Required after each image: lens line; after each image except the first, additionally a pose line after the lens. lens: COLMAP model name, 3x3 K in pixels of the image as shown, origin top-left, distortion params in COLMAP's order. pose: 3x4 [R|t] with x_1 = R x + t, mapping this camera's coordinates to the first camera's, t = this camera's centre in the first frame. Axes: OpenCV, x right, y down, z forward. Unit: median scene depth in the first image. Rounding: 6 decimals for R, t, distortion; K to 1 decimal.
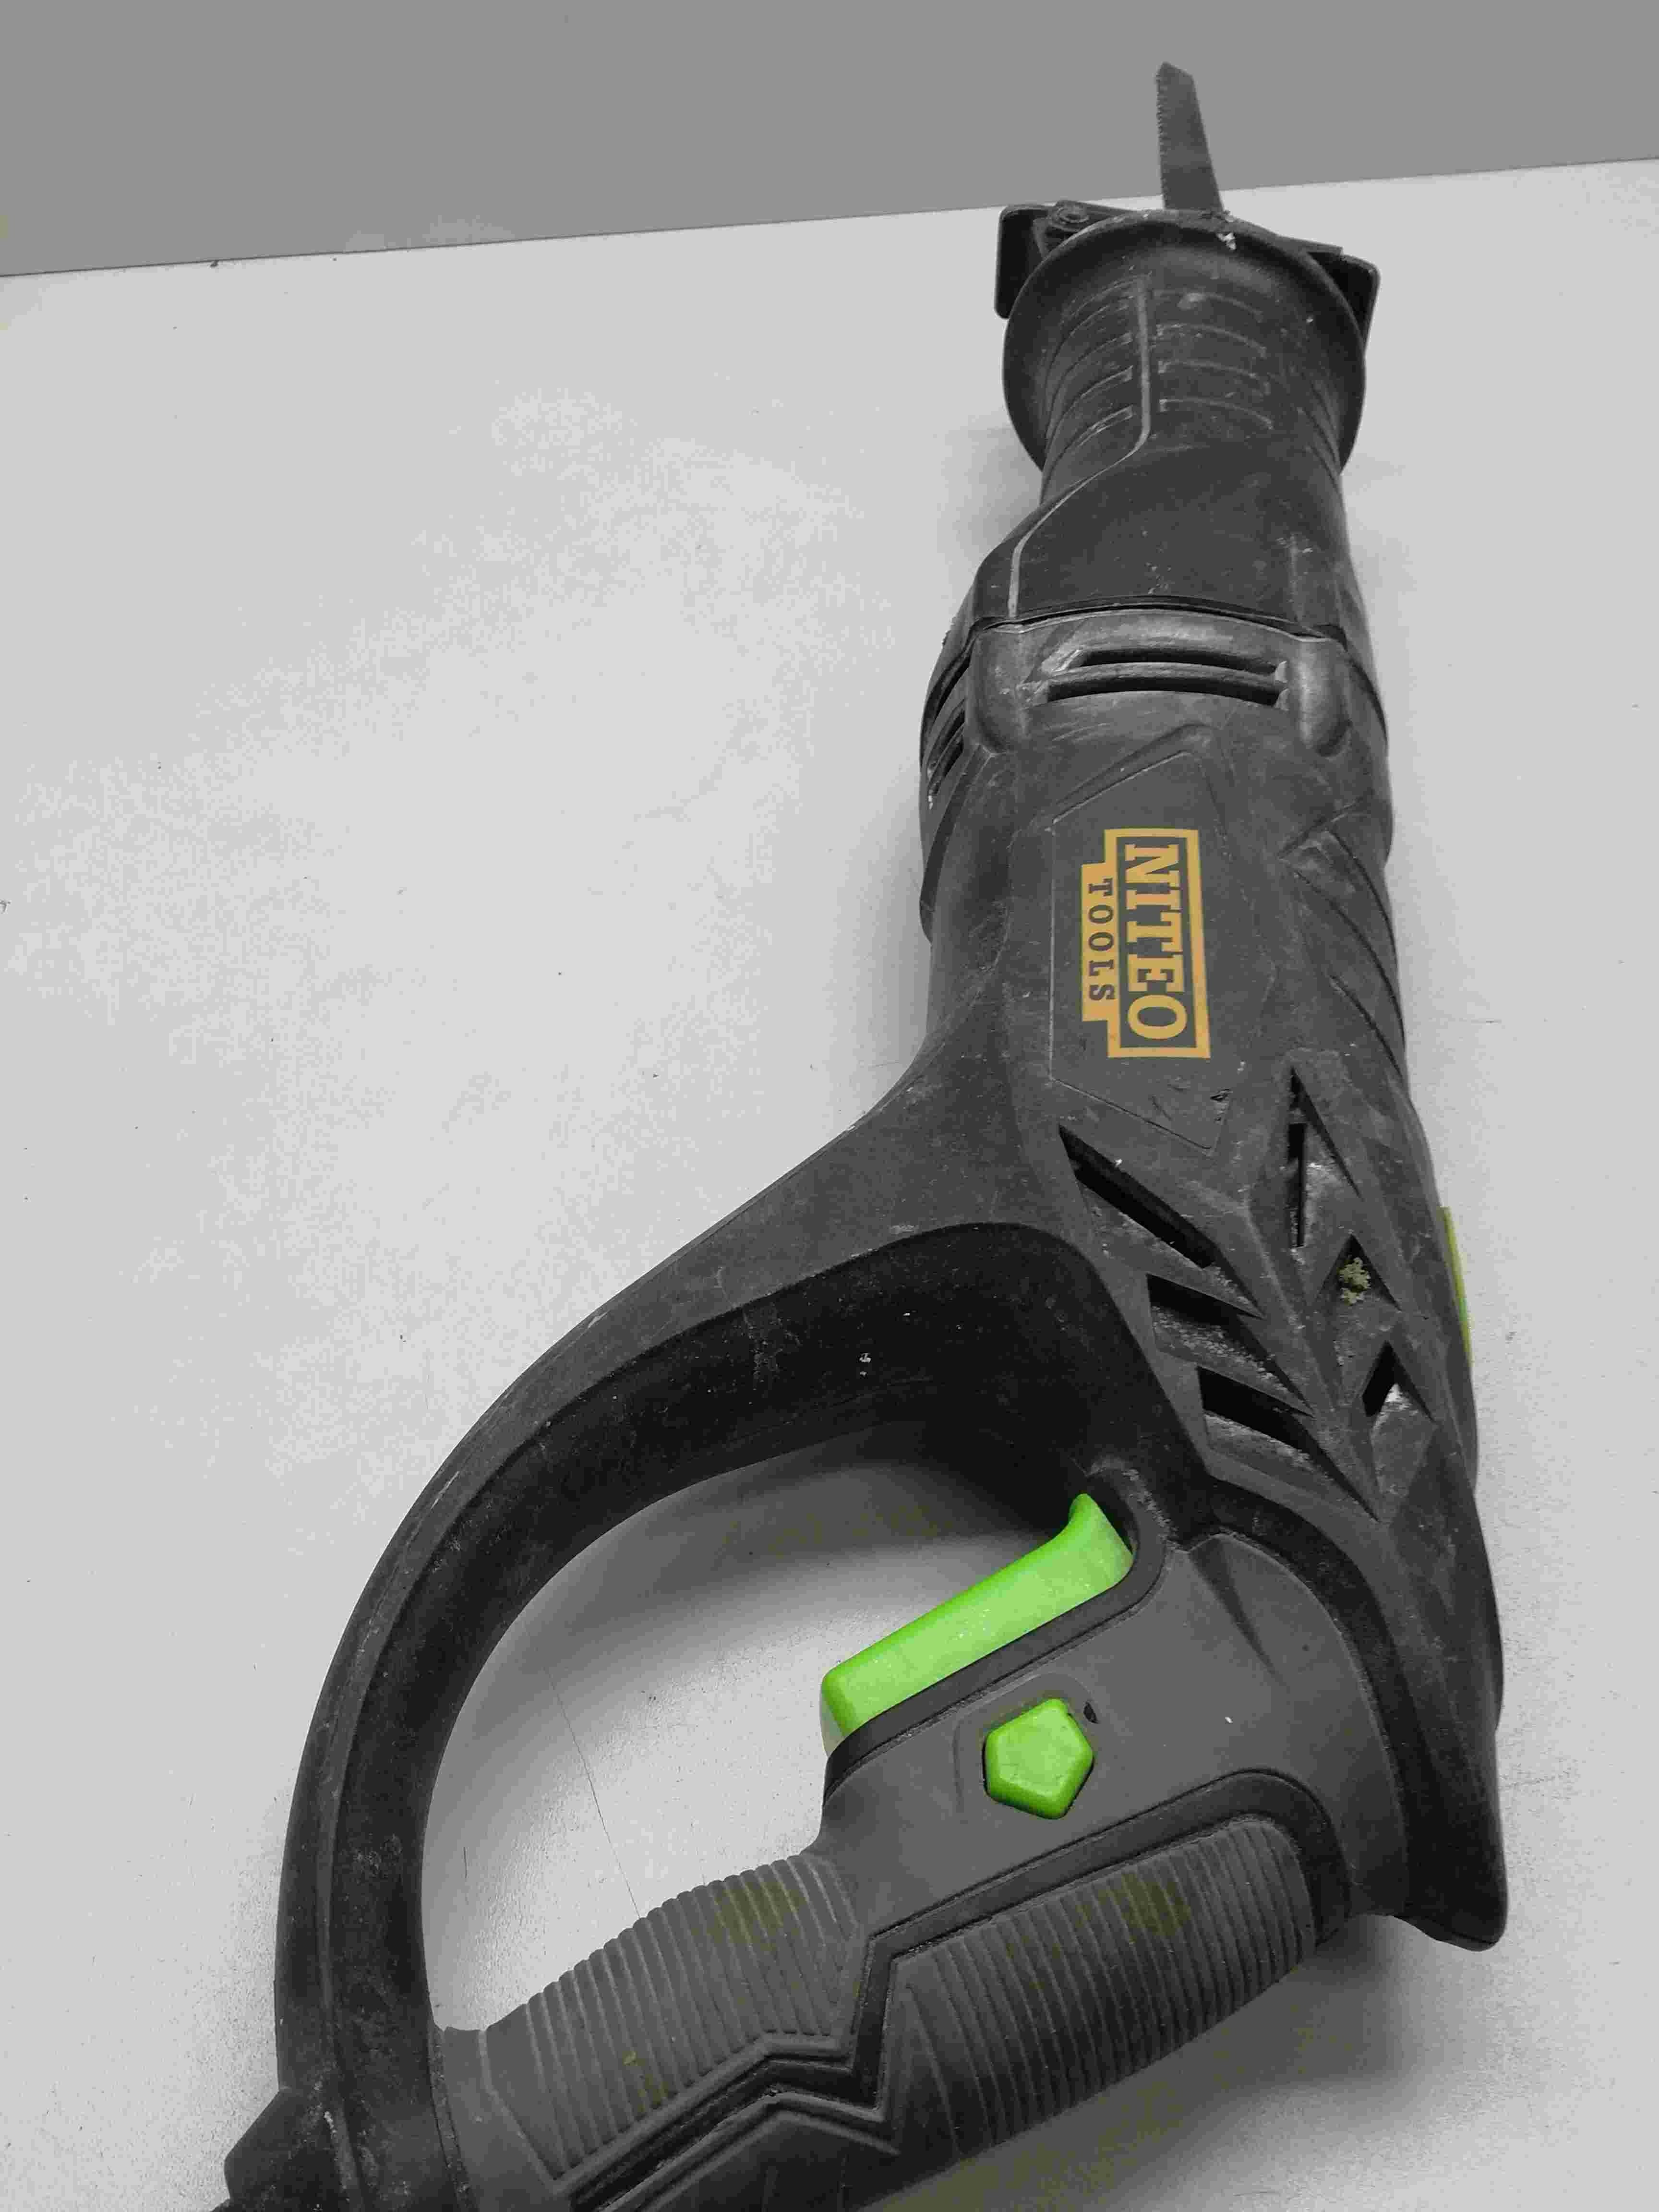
lens RADIAL K [[2188.0, 0, 829.5], [0, 2188.0, 1106.0], [0, 0, 1]] dist [0.098672, -0.202639]
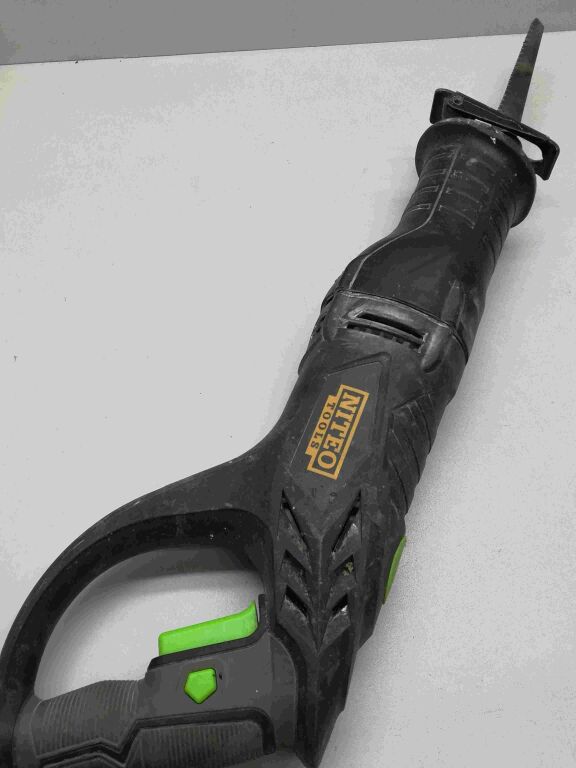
lens RADIAL K [[759.7, 0, 288.0], [0, 759.7, 384.0], [0, 0, 1]] dist [0.098672, -0.202639]
pose [[0.951595, 0.268888, -0.148882, 0.231382], [-0.229860, 0.944168, 0.236032, -0.391352], [0.204036, -0.190385, 0.960272, -0.039858]]
